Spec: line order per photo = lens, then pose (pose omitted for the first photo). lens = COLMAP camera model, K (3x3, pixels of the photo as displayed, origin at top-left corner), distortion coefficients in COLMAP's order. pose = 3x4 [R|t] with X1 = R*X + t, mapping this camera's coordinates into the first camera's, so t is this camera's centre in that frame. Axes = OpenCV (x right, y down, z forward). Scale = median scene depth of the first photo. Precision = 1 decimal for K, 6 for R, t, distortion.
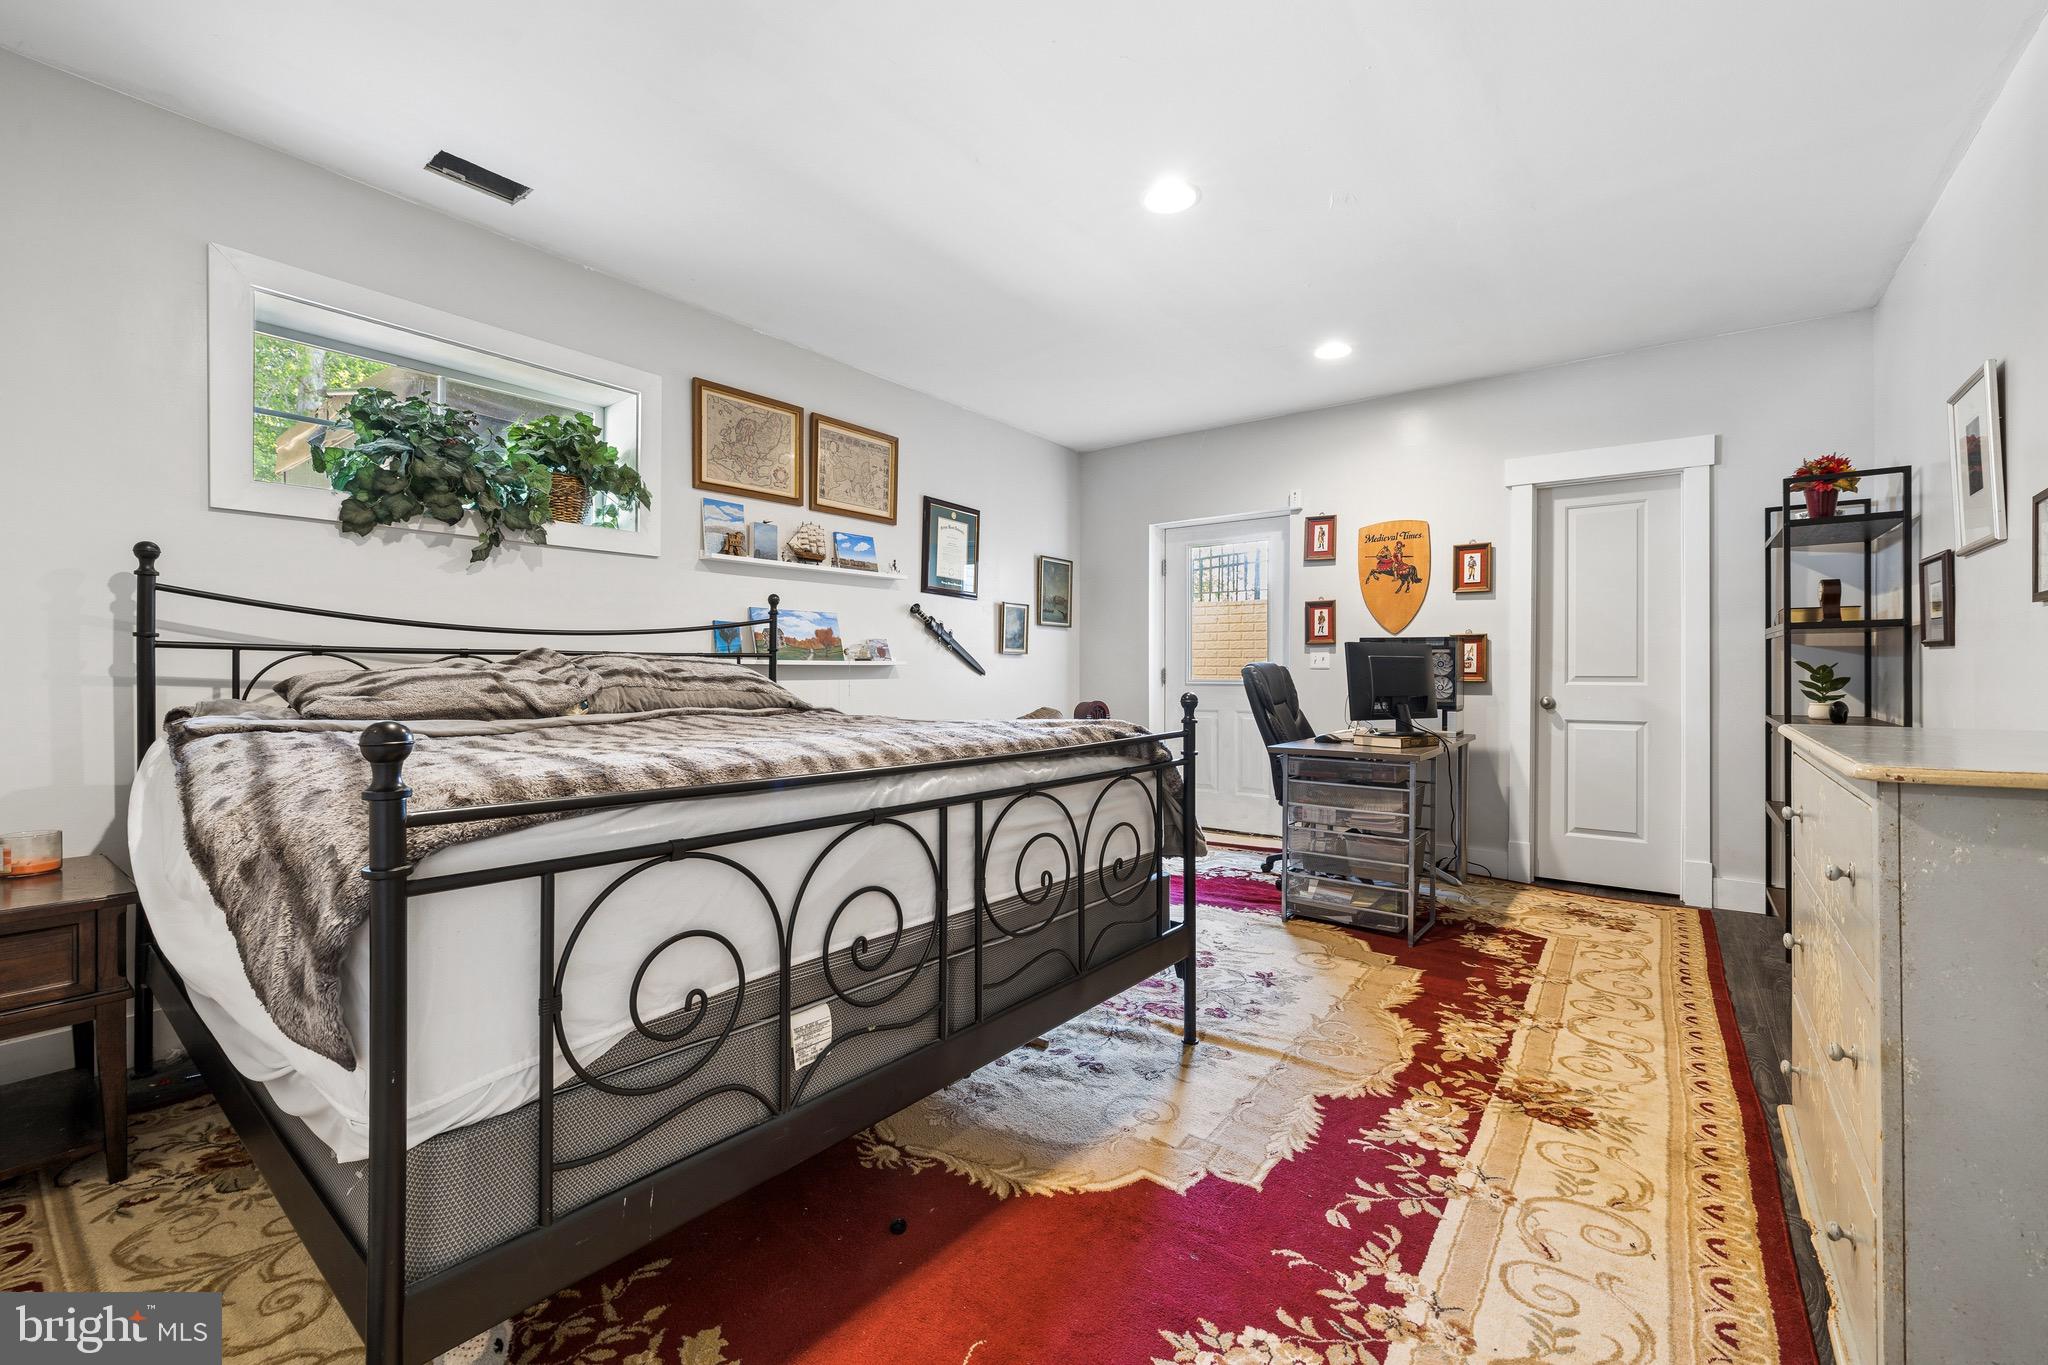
lens RADIAL K [[856.7, 0, 1020.3], [0, 856.7, 672.3], [0, 0, 1]] dist [0.000010, 0.000810]
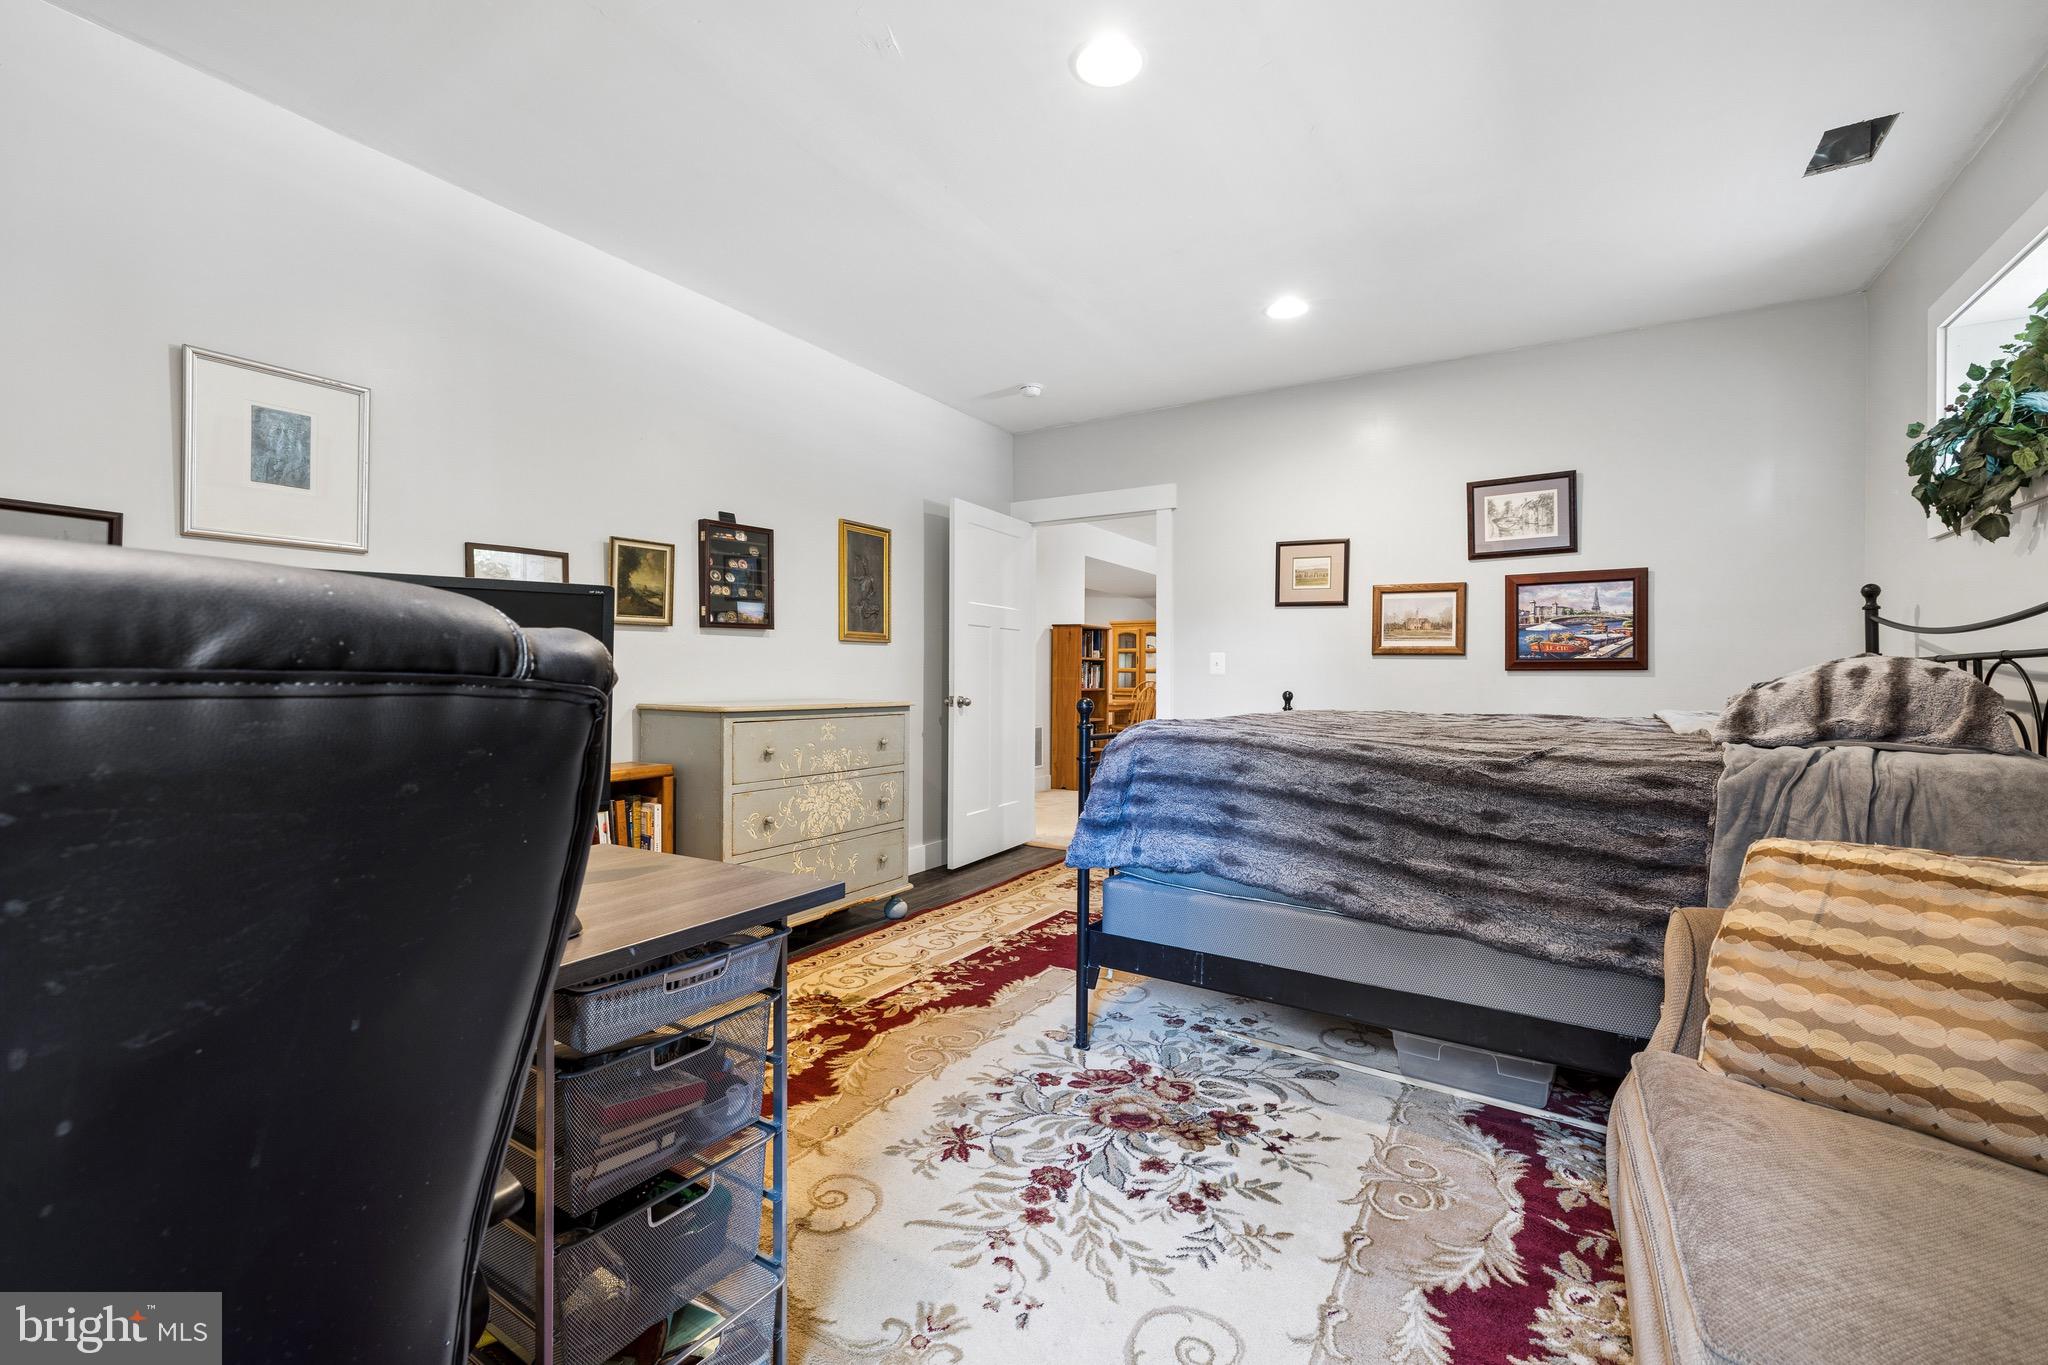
lens RADIAL K [[856.7, 0, 1022.7], [0, 856.7, 675.7], [0, 0, 1]] dist [0.000010, 0.000810]
pose [[-0.995839, -0.007967, -0.090776, 0.422234], [-0.007830, 0.999968, -0.001866, 0.000455], [0.090788, -0.001148, -0.995870, 2.328354]]
